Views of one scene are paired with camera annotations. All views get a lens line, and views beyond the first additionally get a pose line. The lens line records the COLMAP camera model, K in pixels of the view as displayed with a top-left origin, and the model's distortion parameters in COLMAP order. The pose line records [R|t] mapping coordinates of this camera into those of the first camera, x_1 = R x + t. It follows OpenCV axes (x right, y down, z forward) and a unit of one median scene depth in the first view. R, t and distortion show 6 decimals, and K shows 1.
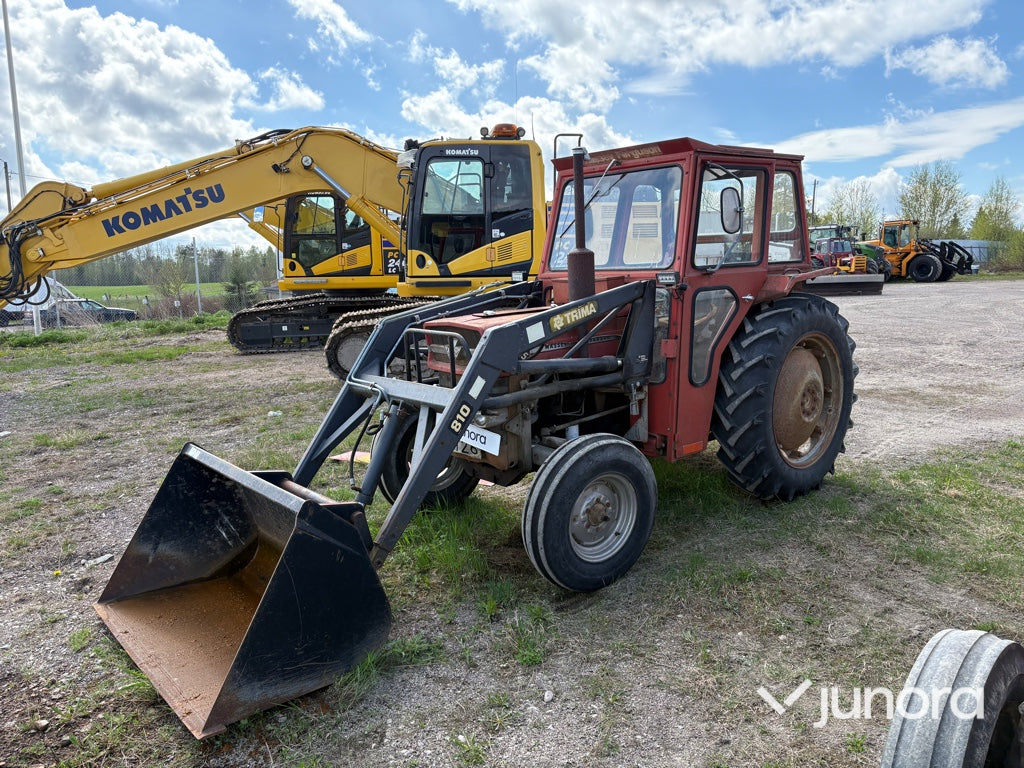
lens RADIAL K [[776.7, 0, 511.5], [0, 776.7, 389.2], [0, 0, 1]] dist [0.049598, -0.050626]
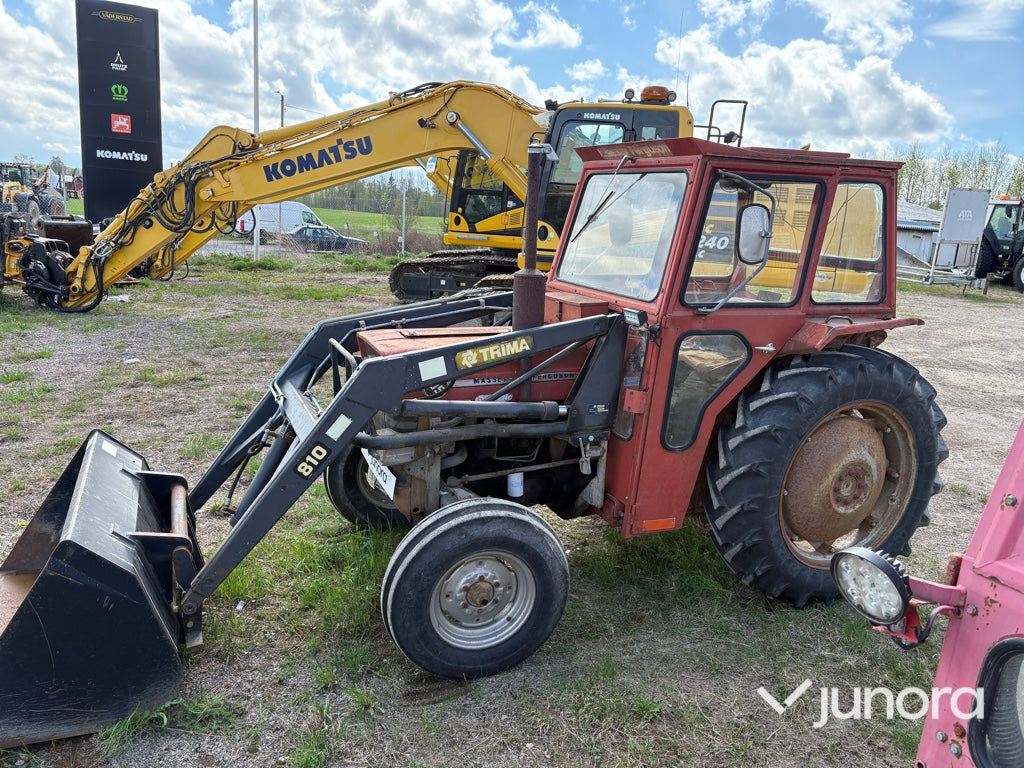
lens RADIAL K [[776.7, 0, 504.1], [0, 776.7, 390.9], [0, 0, 1]] dist [0.049598, -0.050626]
pose [[0.946989, 0.148644, -0.284811, 0.280159], [-0.129517, 0.987930, 0.084964, -0.105809], [0.294003, -0.043572, 0.954811, 0.178986]]
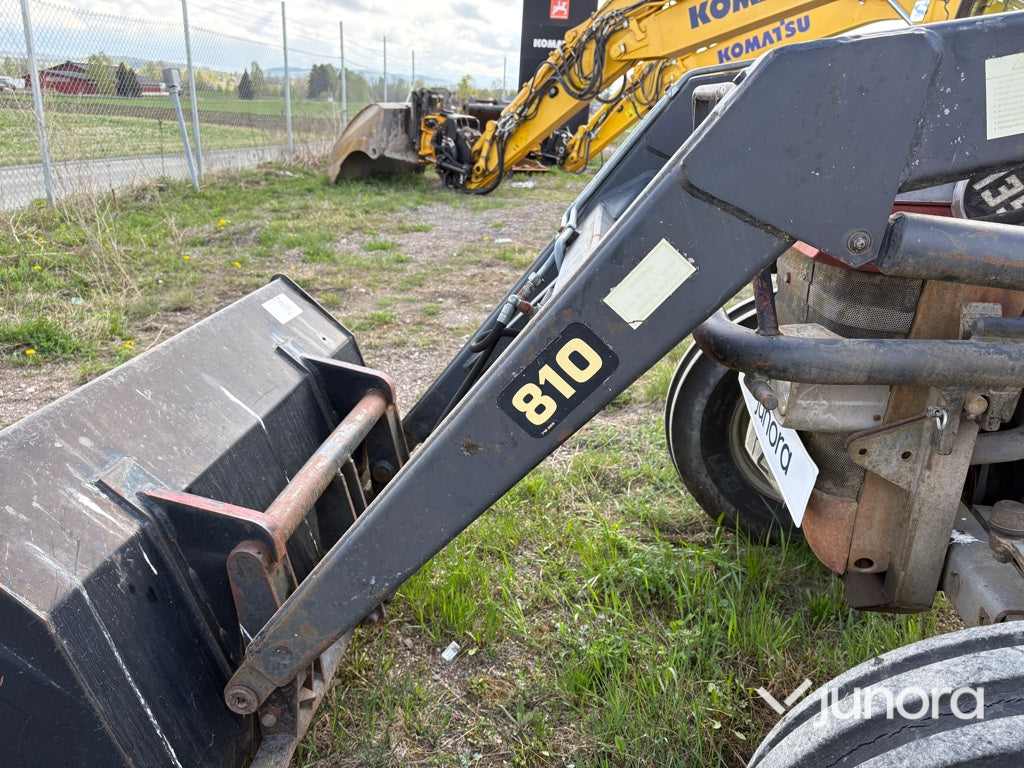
lens RADIAL K [[776.7, 0, 518.6], [0, 776.7, 391.3], [0, 0, 1]] dist [0.049598, -0.050626]
pose [[0.674646, 0.302960, -0.673103, 0.083940], [-0.172938, 0.951383, 0.254877, -0.020536], [0.717597, -0.055547, 0.694240, 0.601942]]
